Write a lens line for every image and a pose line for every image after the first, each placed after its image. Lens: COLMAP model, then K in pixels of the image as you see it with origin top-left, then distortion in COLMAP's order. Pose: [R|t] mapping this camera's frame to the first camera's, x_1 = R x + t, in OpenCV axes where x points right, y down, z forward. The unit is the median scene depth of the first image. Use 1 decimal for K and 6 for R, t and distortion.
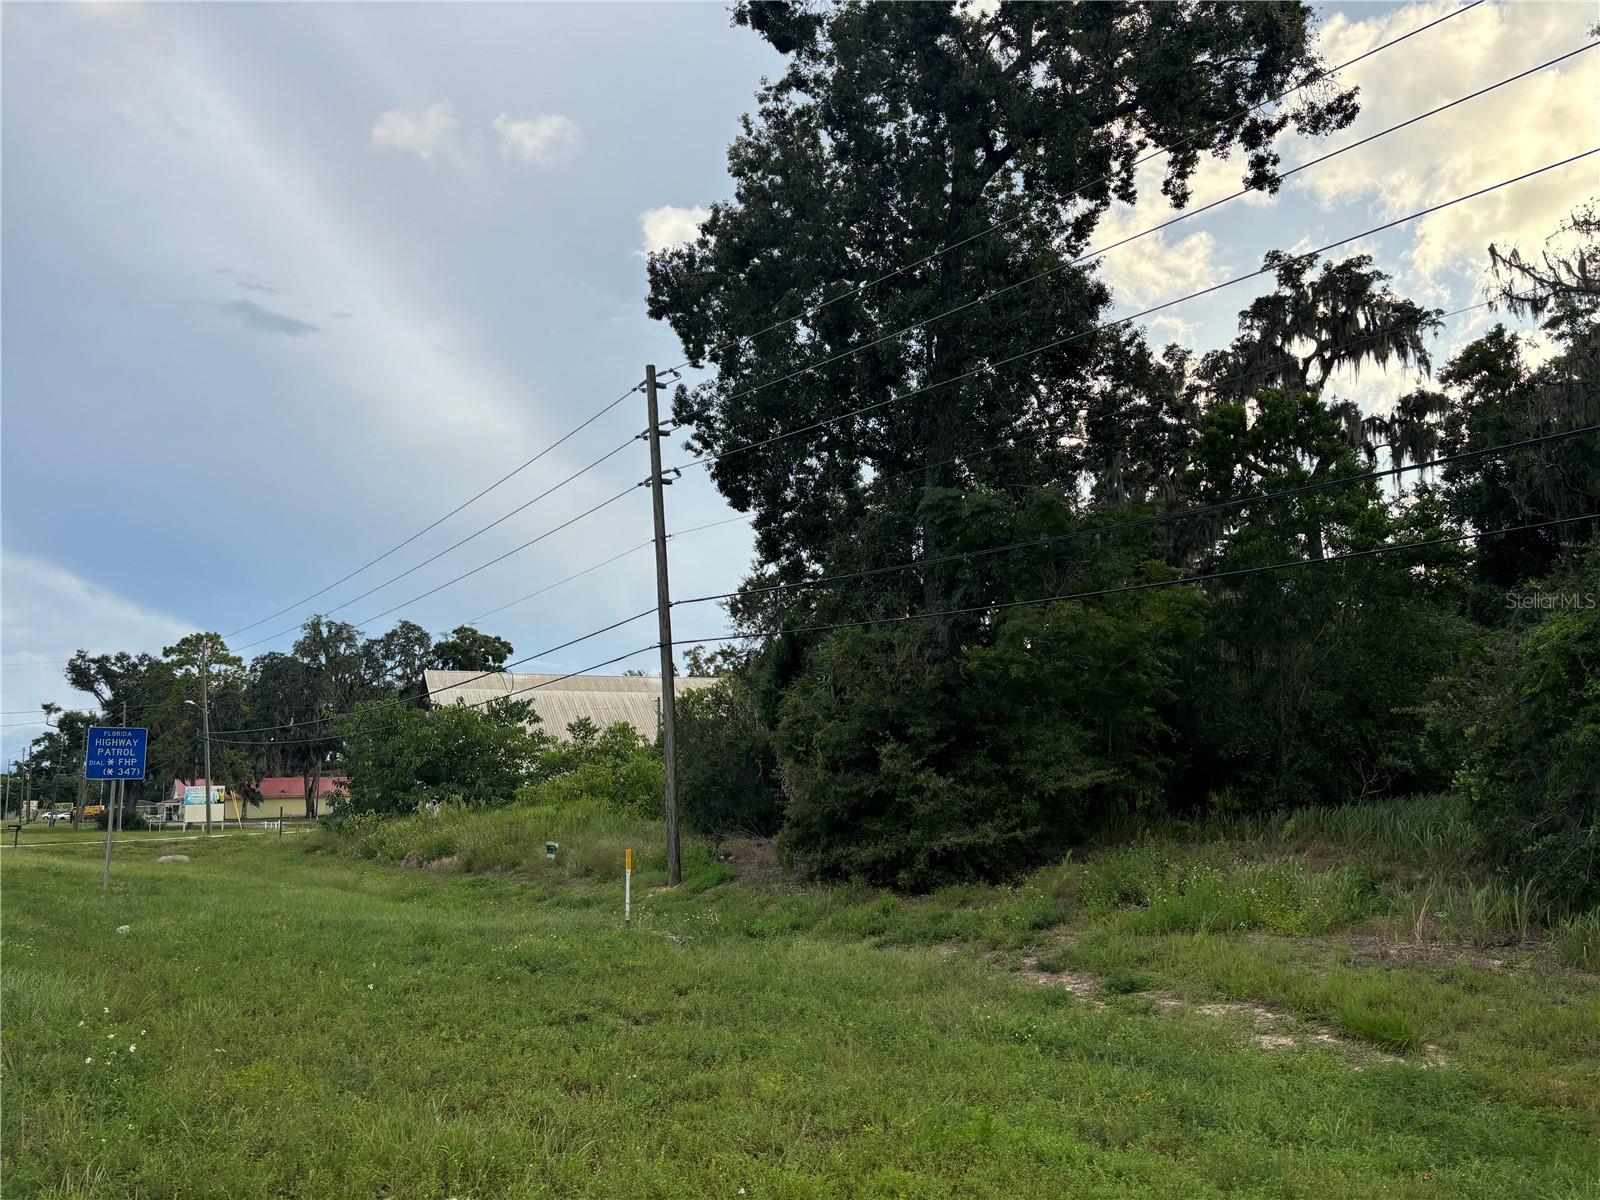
lens RADIAL K [[1228.9, 0, 806.0], [0, 1228.9, 578.4], [0, 0, 1]] dist [0.010645, -0.010577]
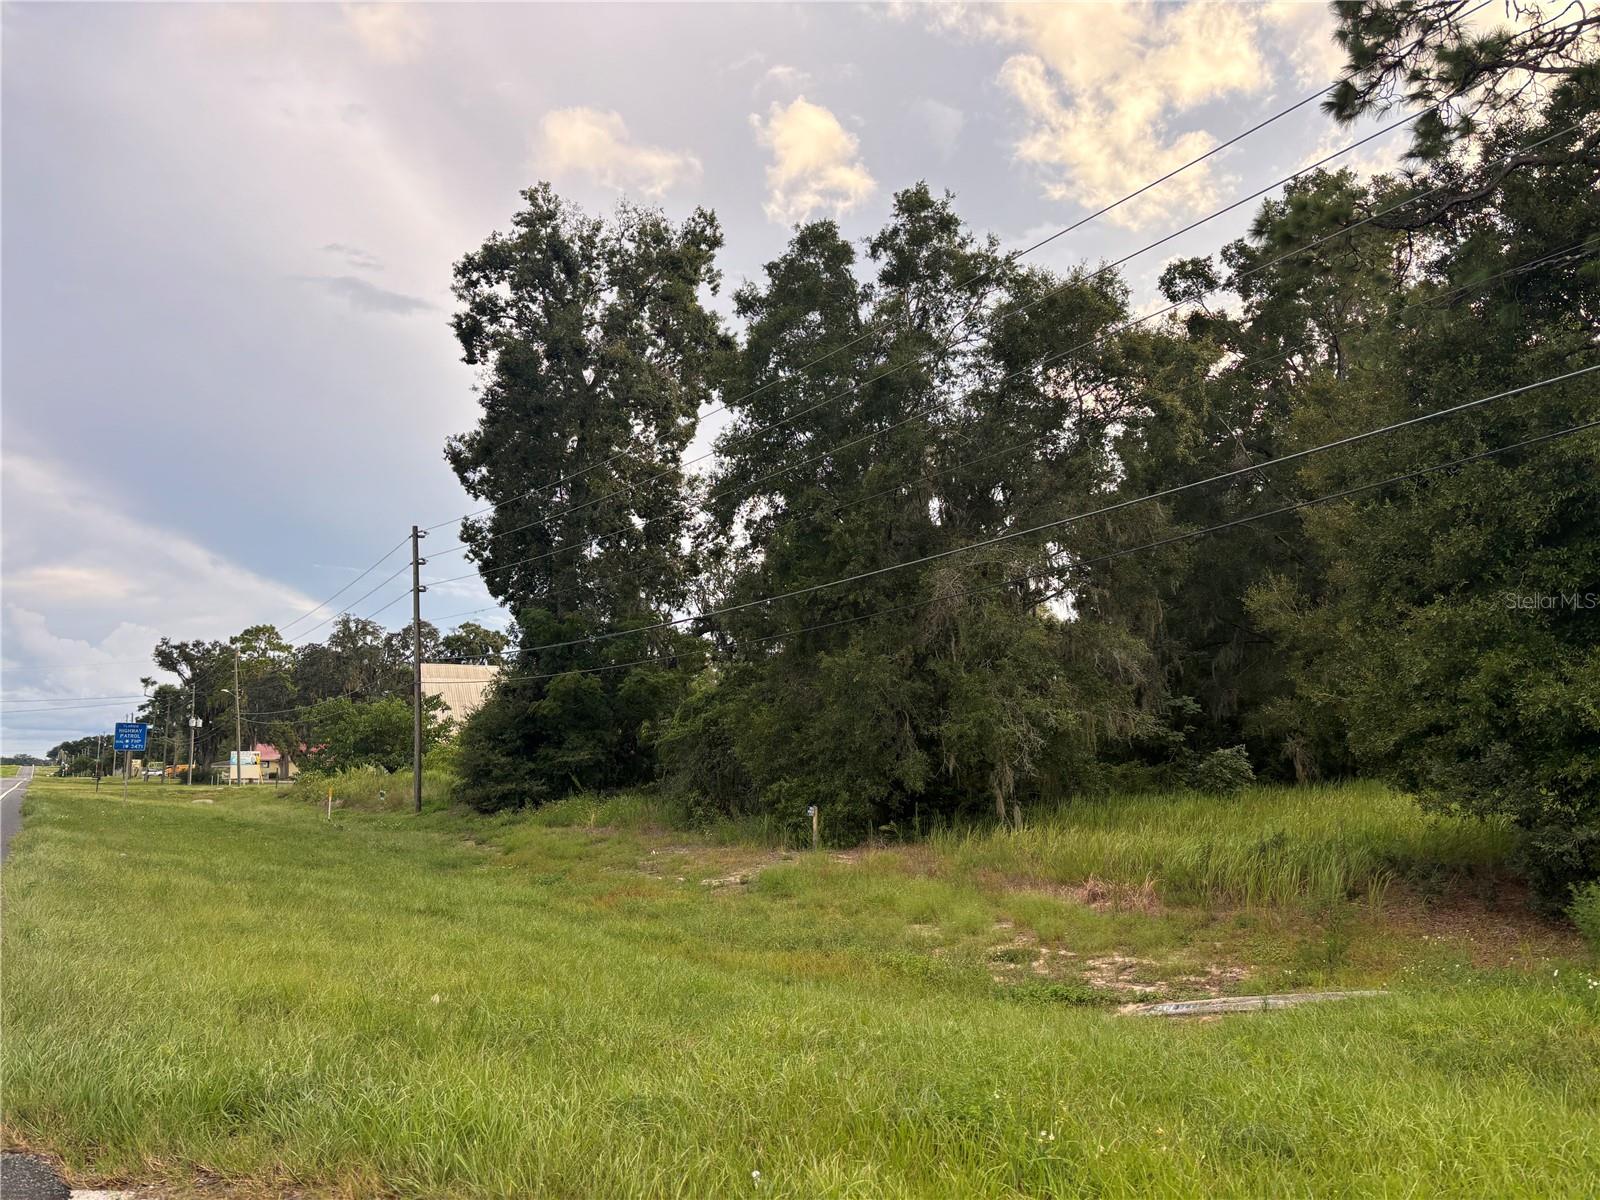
lens RADIAL K [[1224.5, 0, 803.3], [0, 1224.5, 568.1], [0, 0, 1]] dist [0.007740, -0.002788]
pose [[0.997352, 0.007903, -0.072290, 0.205148], [-0.006942, 0.999884, 0.013537, -0.049617], [0.072388, -0.013000, 0.997292, -0.266314]]
